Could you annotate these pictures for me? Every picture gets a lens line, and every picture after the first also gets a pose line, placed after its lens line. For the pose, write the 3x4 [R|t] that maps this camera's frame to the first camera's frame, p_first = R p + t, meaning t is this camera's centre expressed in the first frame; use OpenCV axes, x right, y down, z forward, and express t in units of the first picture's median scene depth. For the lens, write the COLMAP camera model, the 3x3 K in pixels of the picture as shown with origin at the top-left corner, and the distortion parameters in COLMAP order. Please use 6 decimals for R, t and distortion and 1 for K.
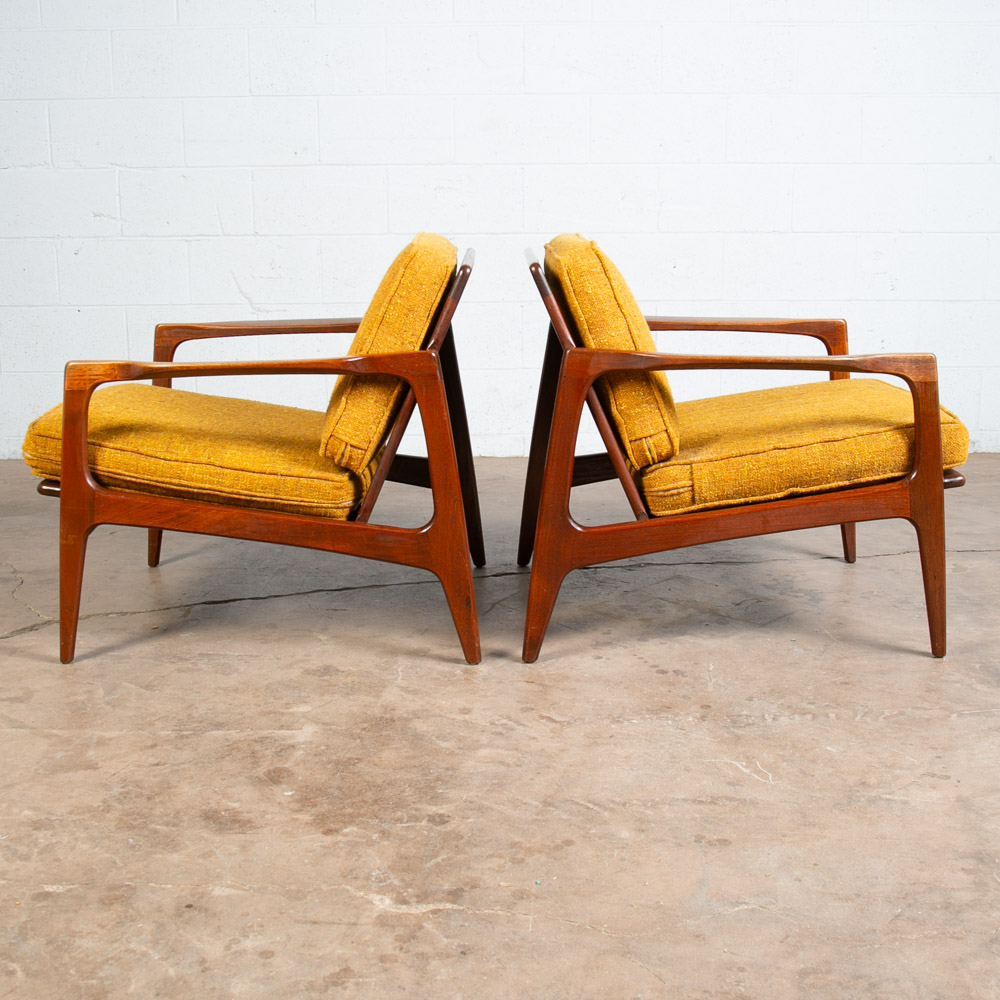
lens RADIAL K [[1280.3, 0, 496.8], [0, 1280.3, 439.9], [0, 0, 1]] dist [-0.063396, 0.000000]
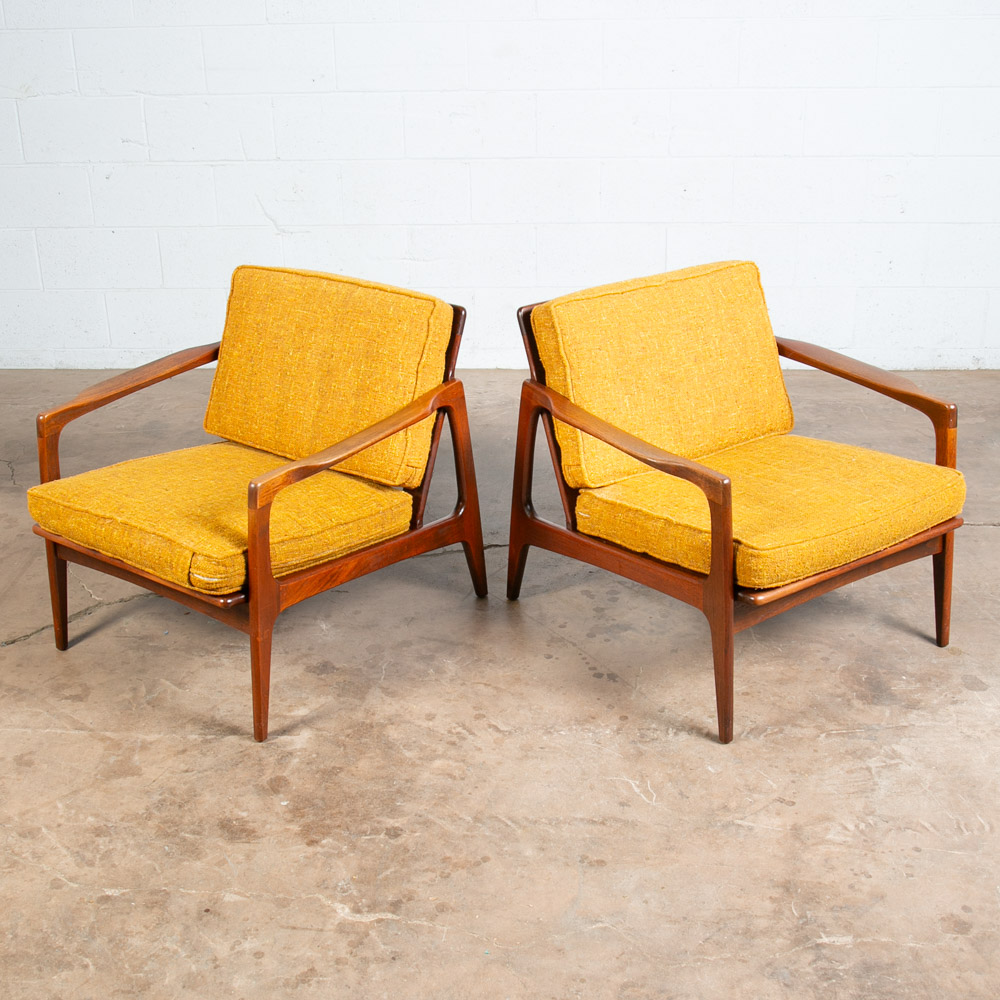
lens RADIAL K [[1337.8, 0, 485.7], [0, 1337.8, 501.0], [0, 0, 1]] dist [-0.063771, 0.000000]
pose [[0.998172, 0.009346, -0.059708, 0.114977], [0.003692, 0.976692, 0.214612, -0.299563], [0.060322, -0.214440, 0.974873, -0.246958]]
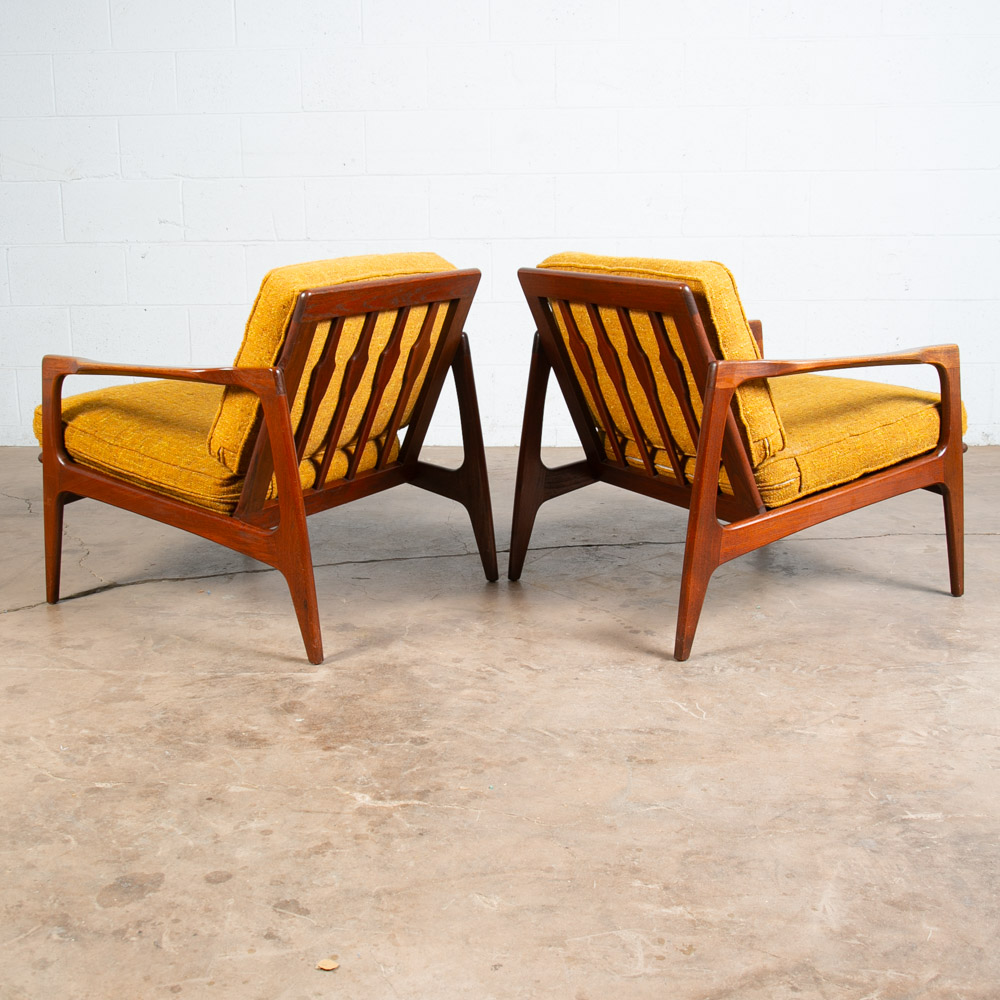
lens RADIAL K [[1280.3, 0, 502.3], [0, 1280.3, 451.4], [0, 0, 1]] dist [-0.063396, 0.000000]
pose [[0.998584, 0.006002, -0.052860, 0.083586], [-0.005282, 0.999891, 0.013751, 0.005557], [0.052936, -0.013453, 0.998507, -0.175929]]
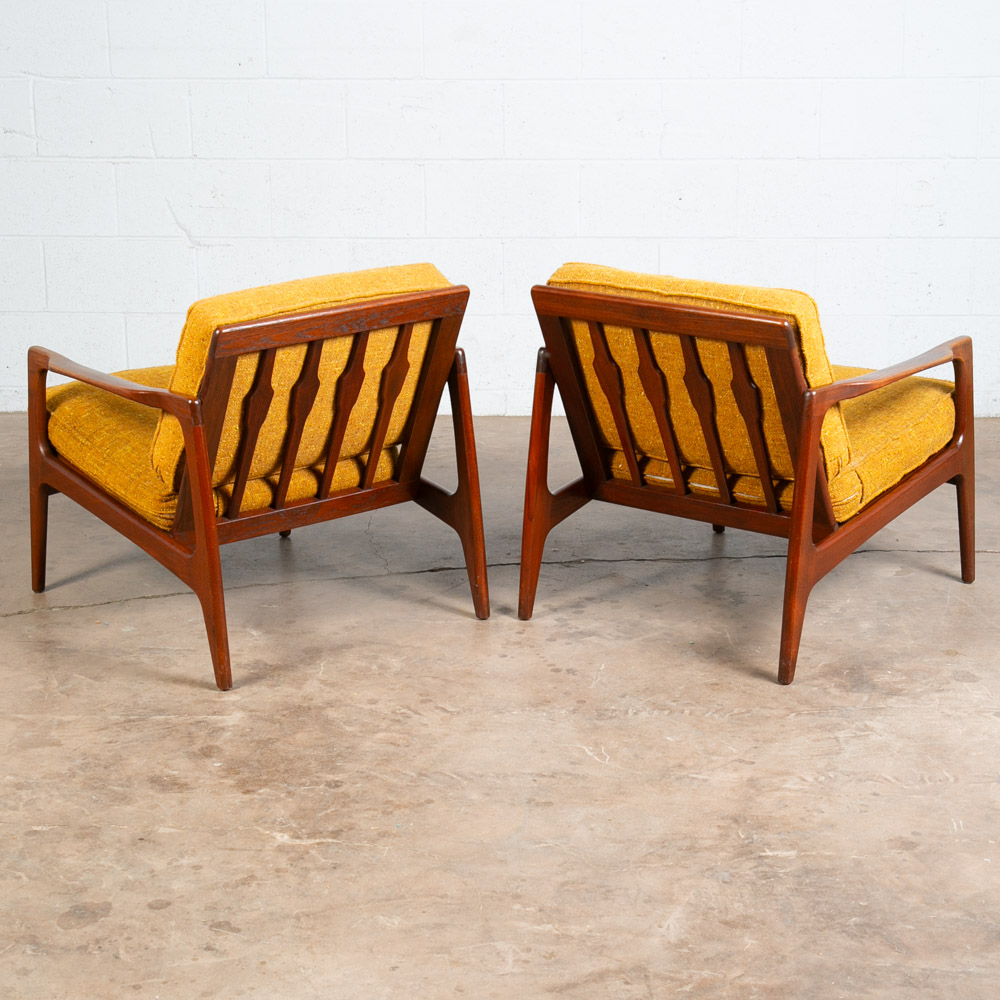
lens RADIAL K [[1978.8, 0, 498.3], [0, 1978.8, 438.9], [0, 0, 1]] dist [0.040023, 0.000000]
pose [[0.999278, 0.010934, -0.036384, 0.165122], [-0.008351, 0.997483, 0.070418, -0.166170], [0.037062, -0.070063, 0.996854, -0.836382]]
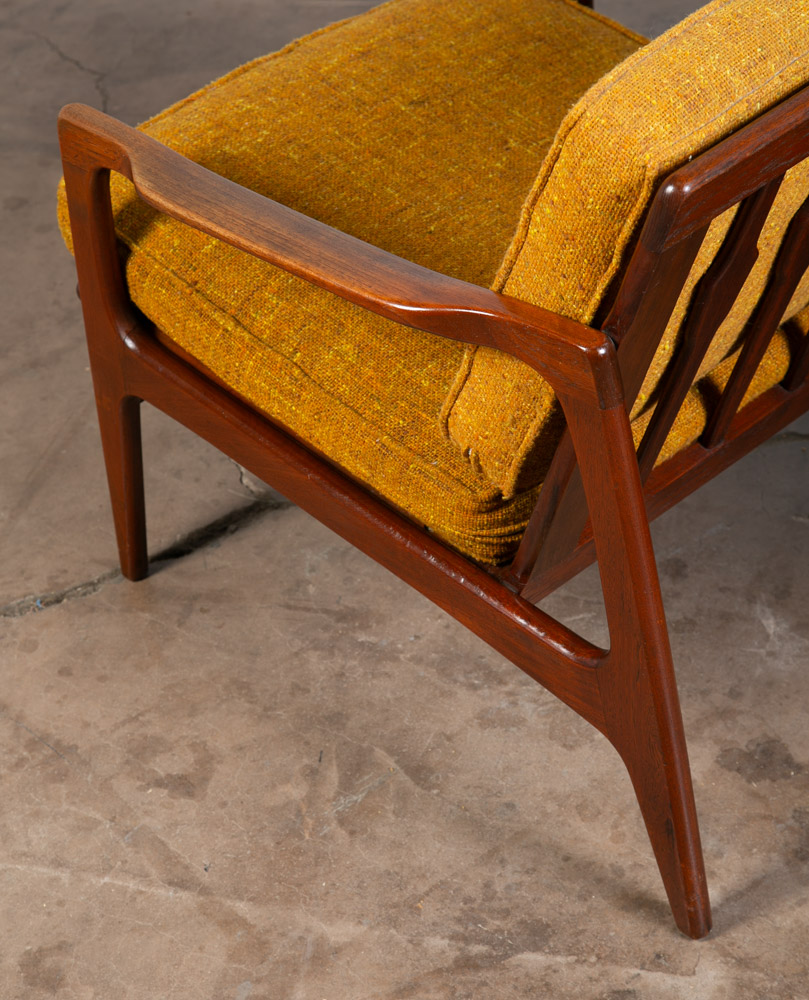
lens RADIAL K [[2538.0, 0, 411.2], [0, 2538.0, 519.2], [0, 0, 1]] dist [0.259515, 0.000000]
pose [[0.947656, 0.107376, -0.300697, 0.031050], [0.028197, 0.909934, 0.413793, -0.386913], [0.318046, -0.400612, 0.859277, 0.158697]]
